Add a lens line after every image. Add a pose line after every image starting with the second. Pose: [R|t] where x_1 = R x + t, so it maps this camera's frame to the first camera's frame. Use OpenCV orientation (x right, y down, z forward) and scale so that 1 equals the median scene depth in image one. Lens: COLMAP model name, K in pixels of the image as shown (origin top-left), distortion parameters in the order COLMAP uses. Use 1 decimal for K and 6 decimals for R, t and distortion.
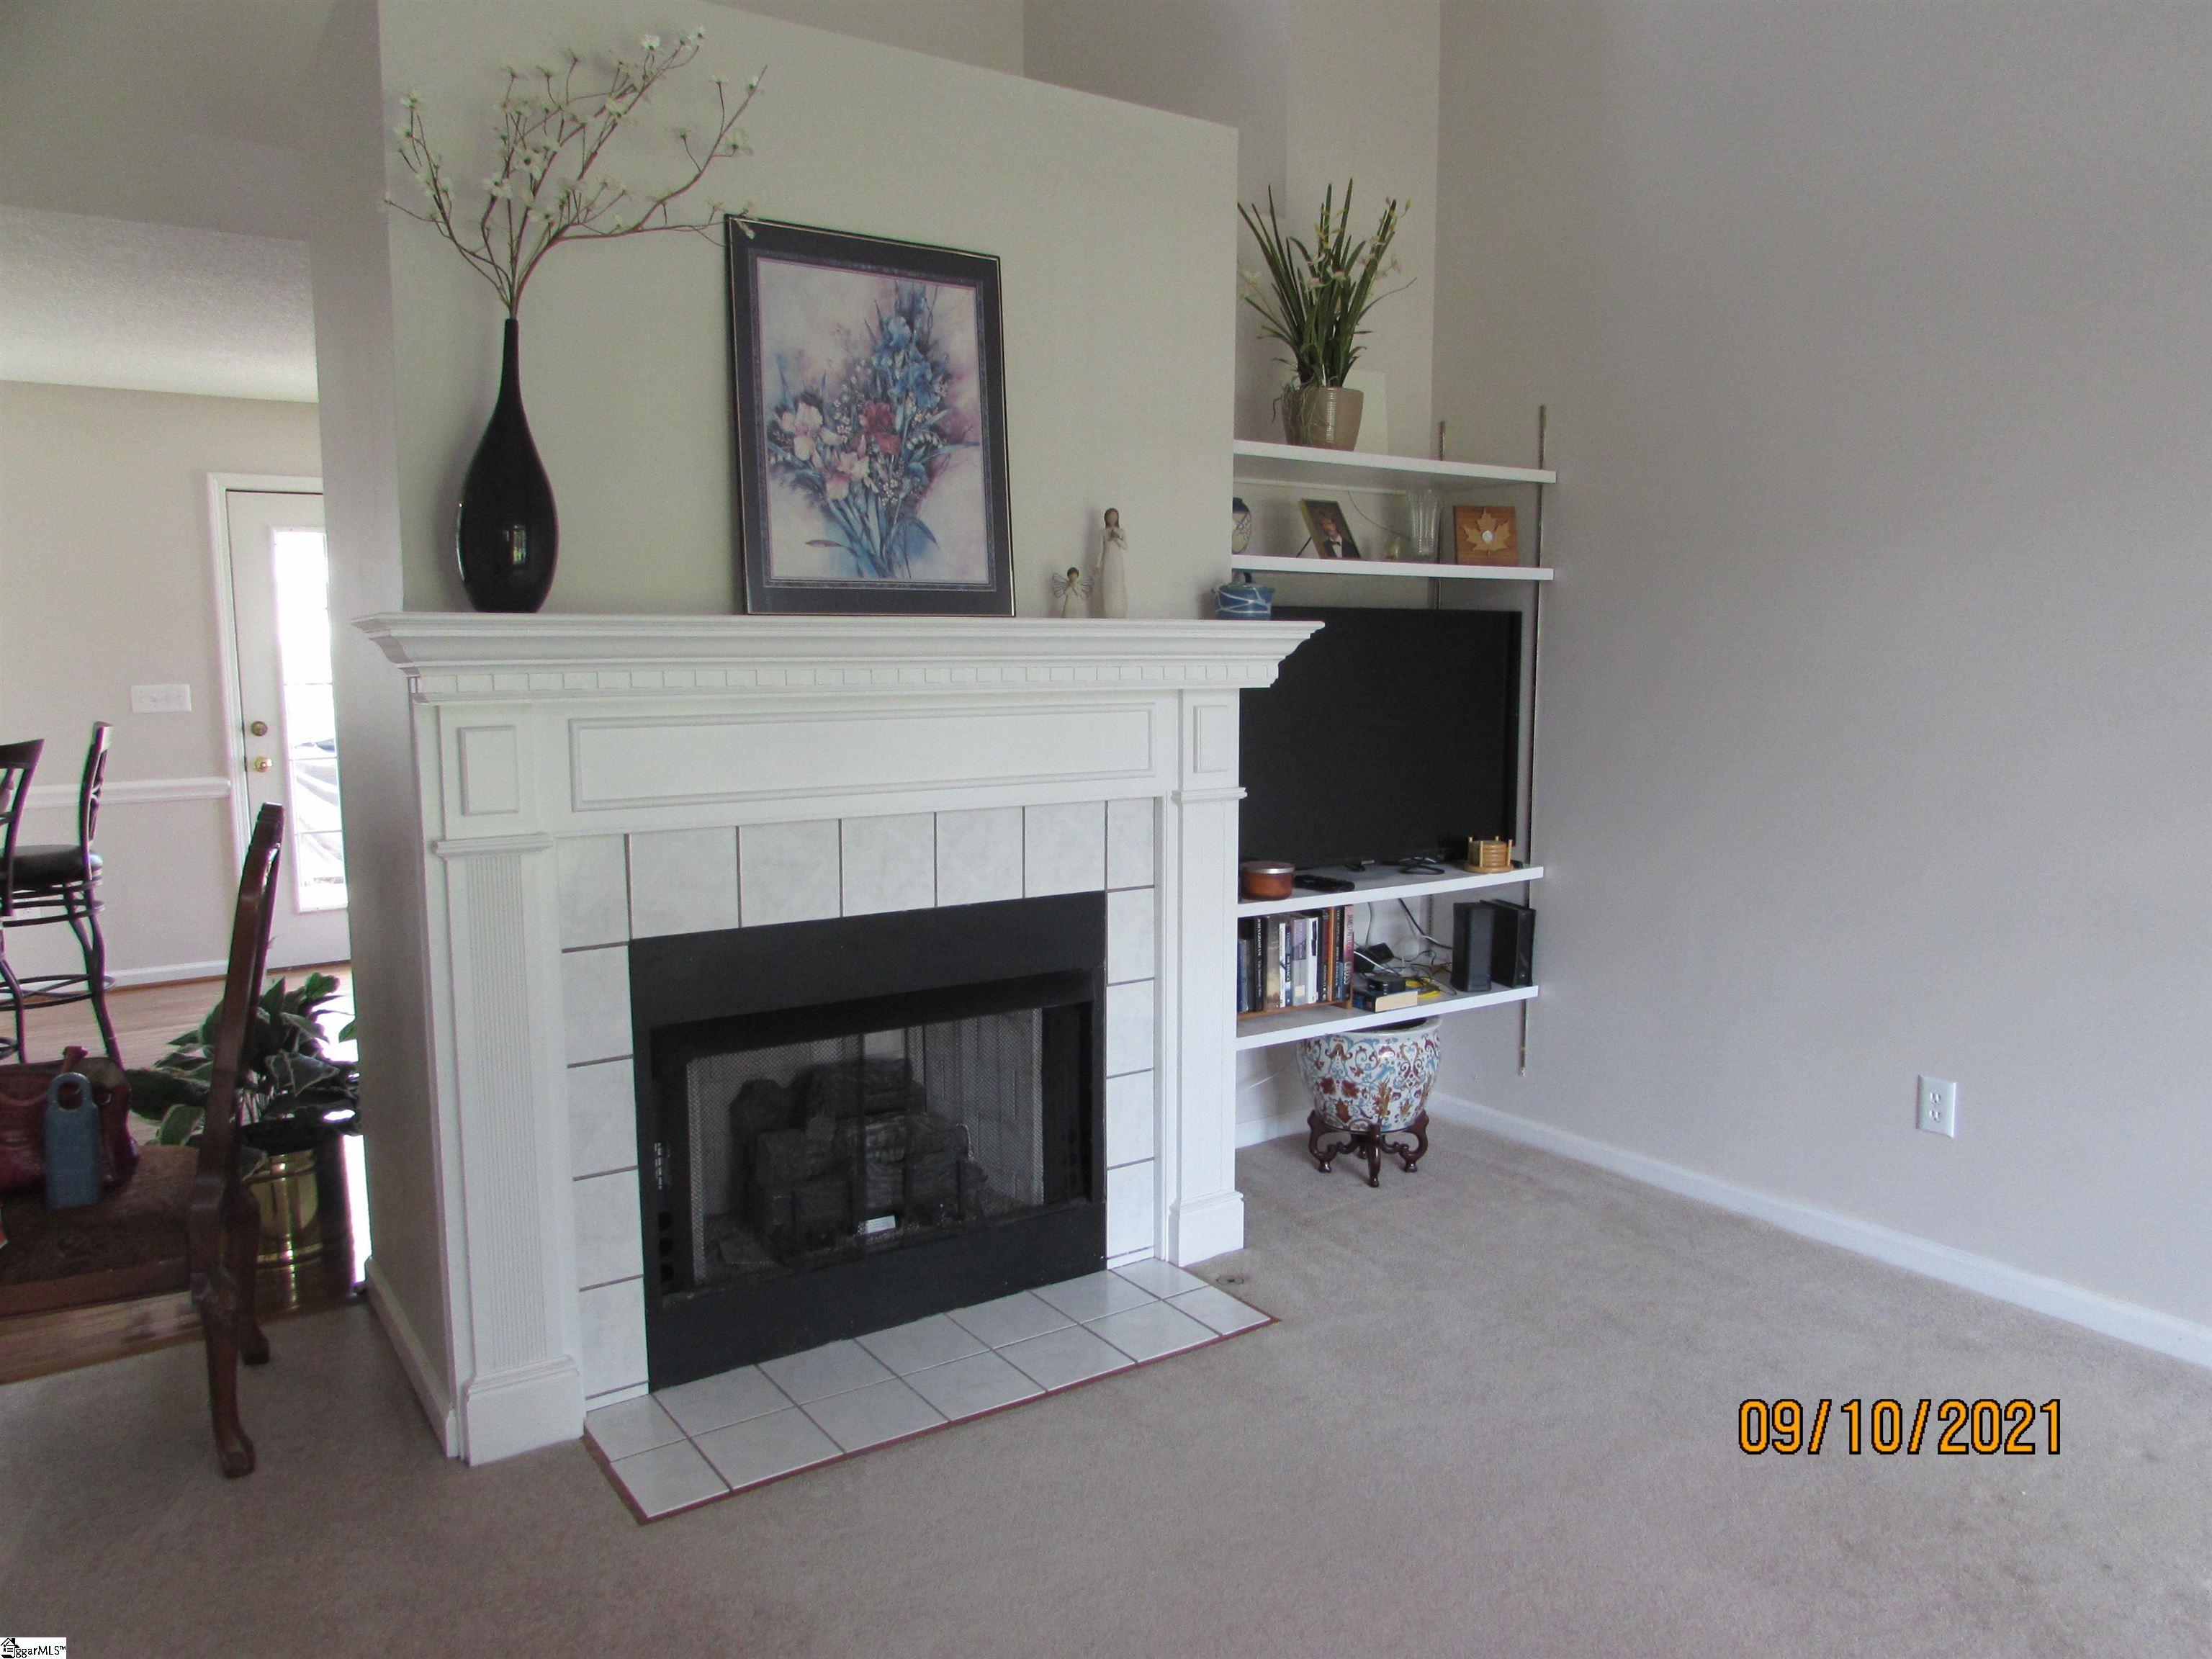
lens RADIAL K [[1545.3, 0, 1118.4], [0, 1545.3, 850.7], [0, 0, 1]] dist [-0.044262, 0.014096]
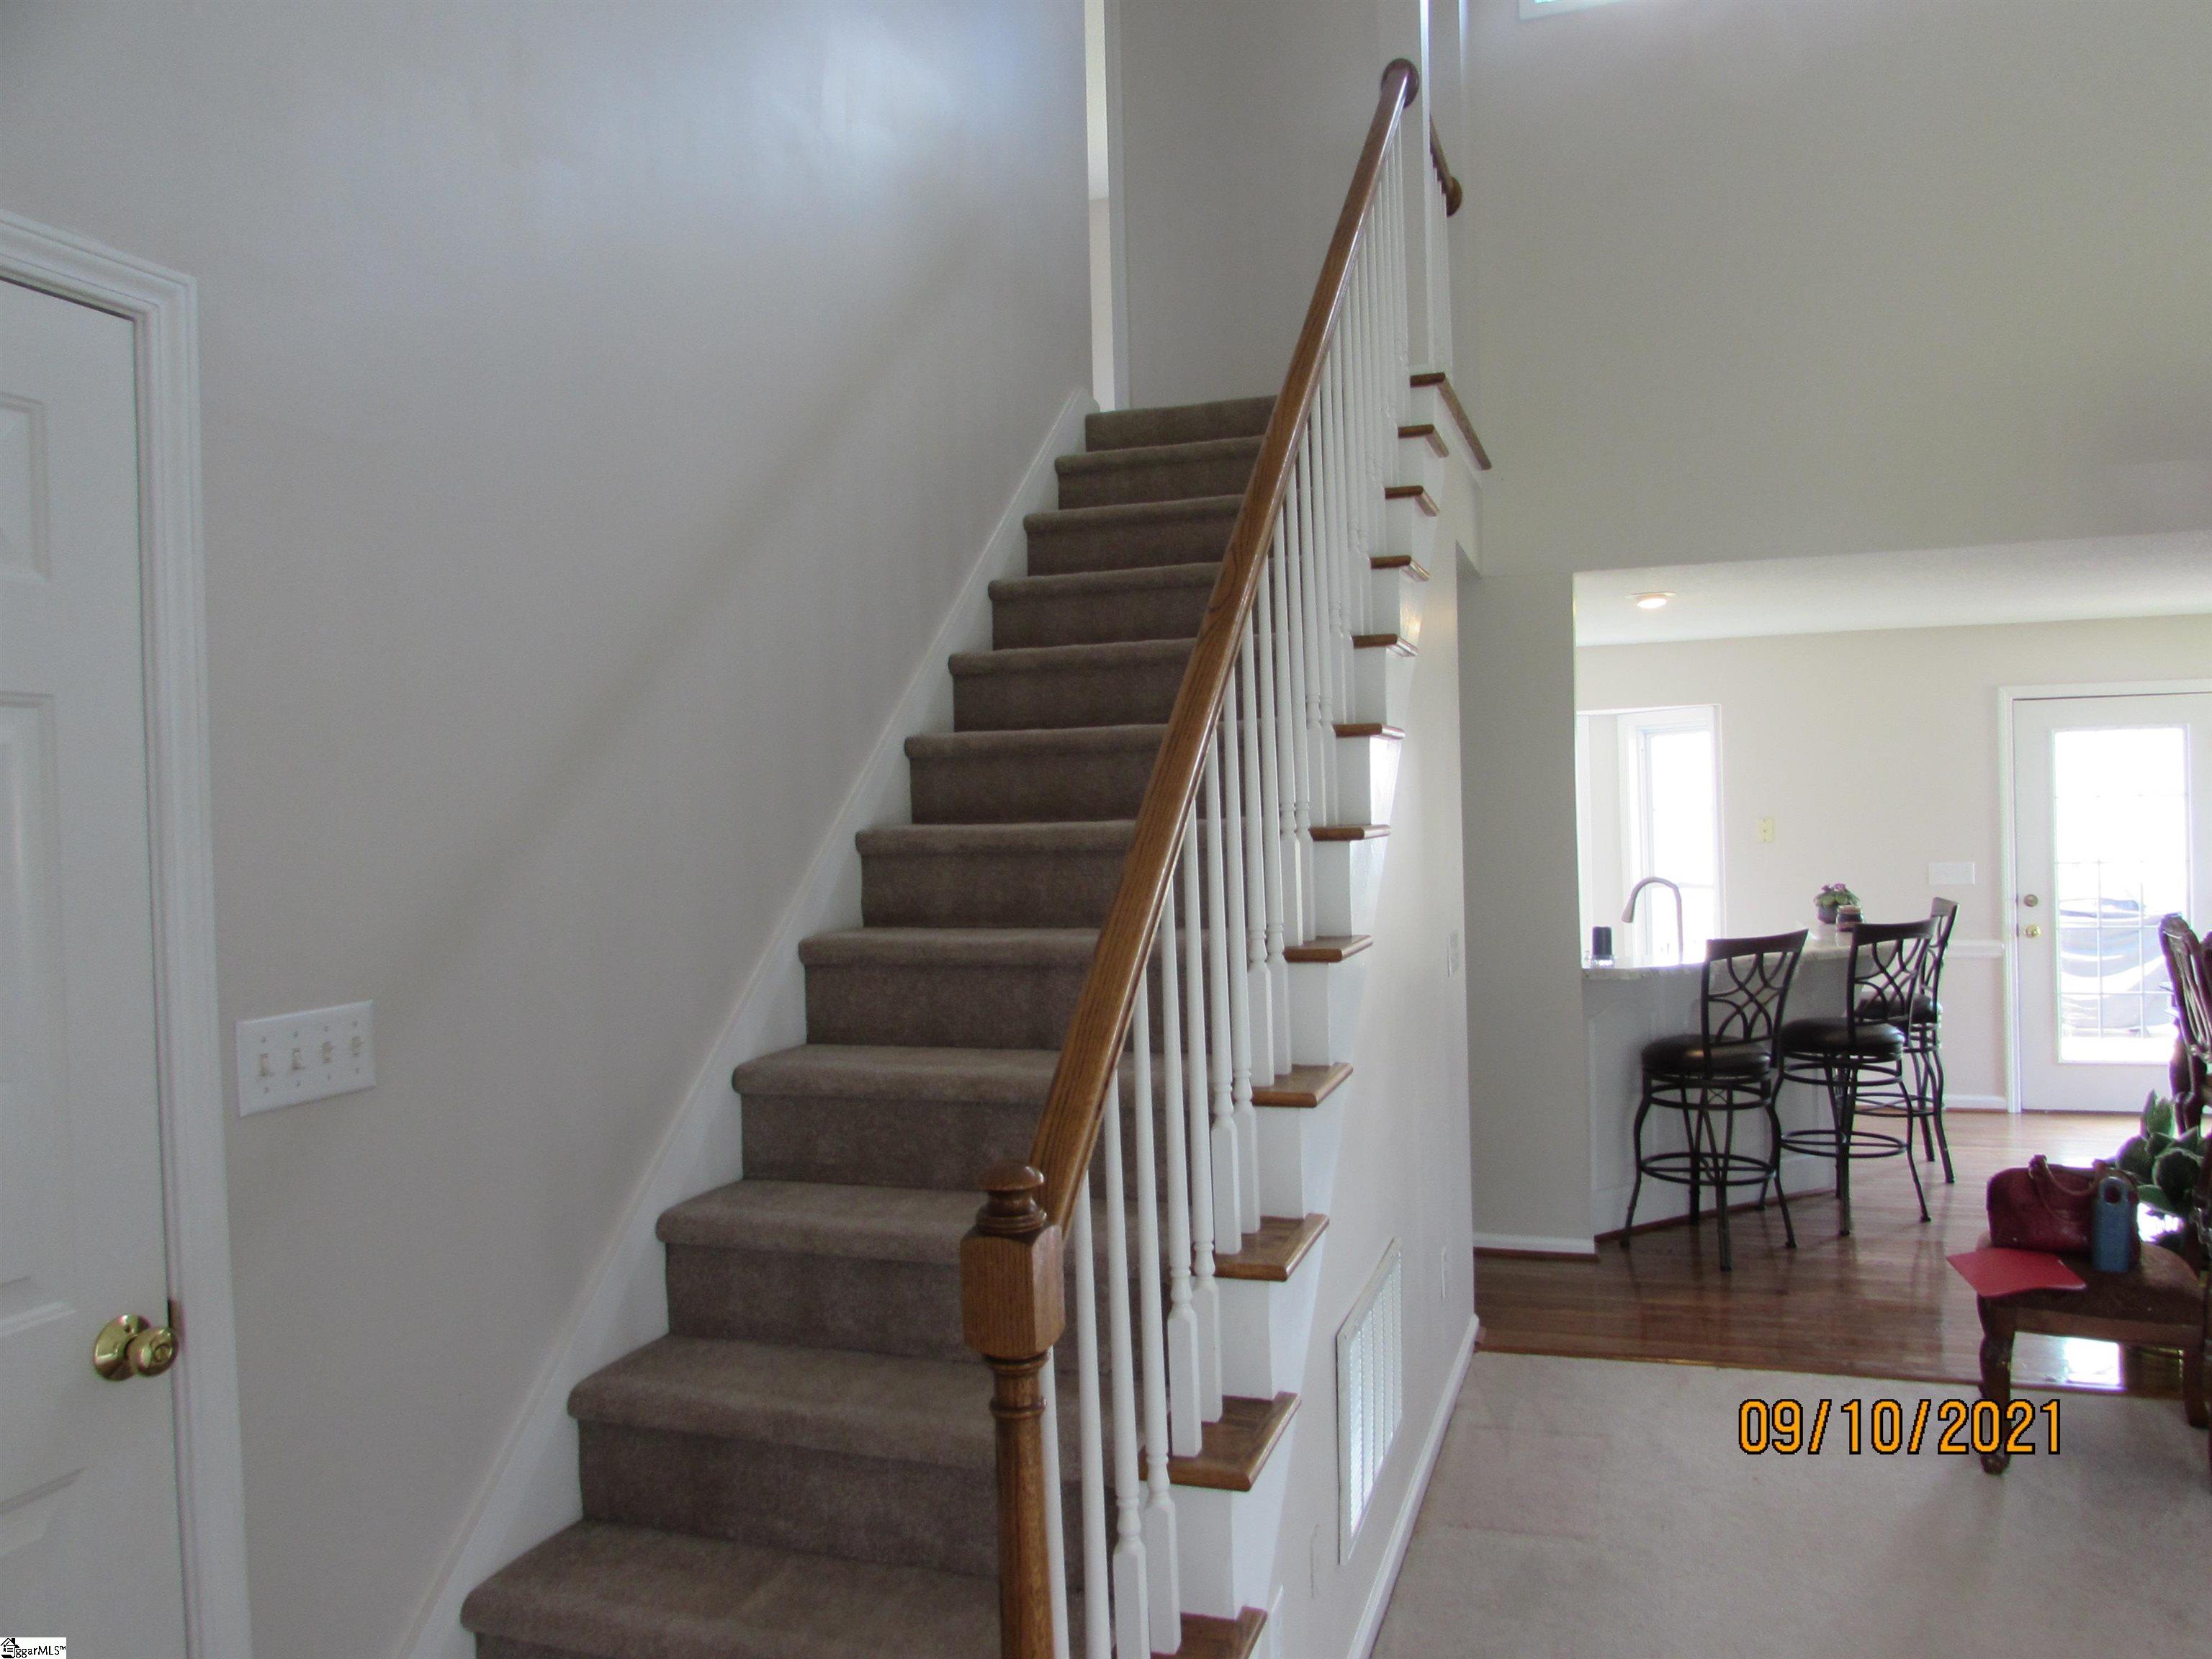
lens RADIAL K [[1545.3, 0, 1123.4], [0, 1545.3, 821.3], [0, 0, 1]] dist [-0.044262, 0.014096]
pose [[0.589027, 0.001731, -0.808111, -0.063040], [-0.088449, 0.994128, -0.062341, -0.012968], [0.803258, 0.108197, 0.585721, -0.482376]]
